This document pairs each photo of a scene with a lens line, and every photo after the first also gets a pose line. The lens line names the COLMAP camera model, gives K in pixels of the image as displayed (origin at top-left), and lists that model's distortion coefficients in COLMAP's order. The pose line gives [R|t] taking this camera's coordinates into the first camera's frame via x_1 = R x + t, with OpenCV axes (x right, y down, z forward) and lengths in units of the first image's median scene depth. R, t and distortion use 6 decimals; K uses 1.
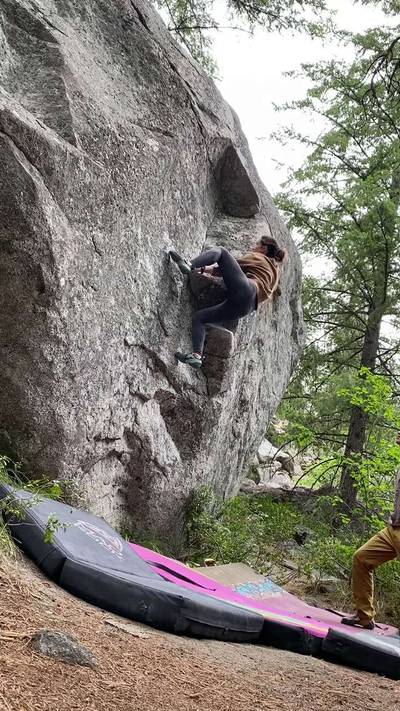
lens RADIAL K [[609.6, 0, 192.6], [0, 609.6, 354.1], [0, 0, 1]] dist [0.071870, -0.152470]
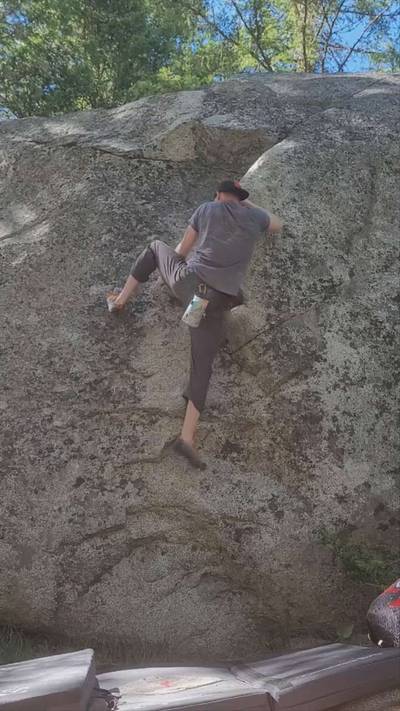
lens RADIAL K [[609.6, 0, 205.0], [0, 609.6, 377.7], [0, 0, 1]] dist [0.071870, -0.152470]
pose [[0.411708, -0.602802, -0.683466, 0.527180], [0.485370, 0.779798, -0.395387, 0.318922], [0.771305, -0.168950, 0.613632, 0.549465]]
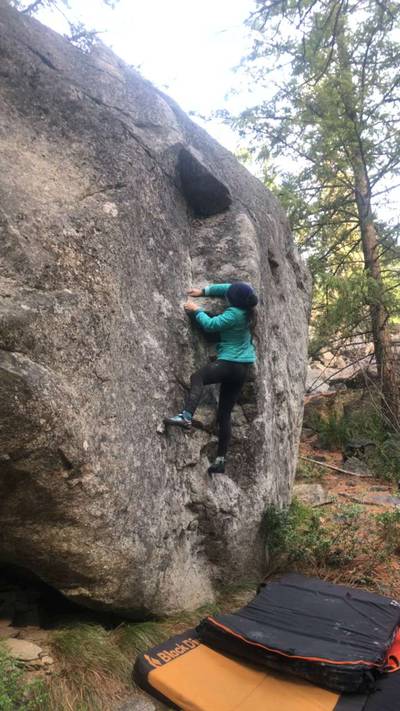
lens RADIAL K [[609.6, 0, 207.1], [0, 609.6, 349.7], [0, 0, 1]] dist [0.071870, -0.152470]
pose [[0.945618, -0.324685, -0.019672, 0.021484], [0.323806, 0.933859, 0.151846, -0.227084], [-0.030931, -0.149958, 0.988208, 0.052873]]
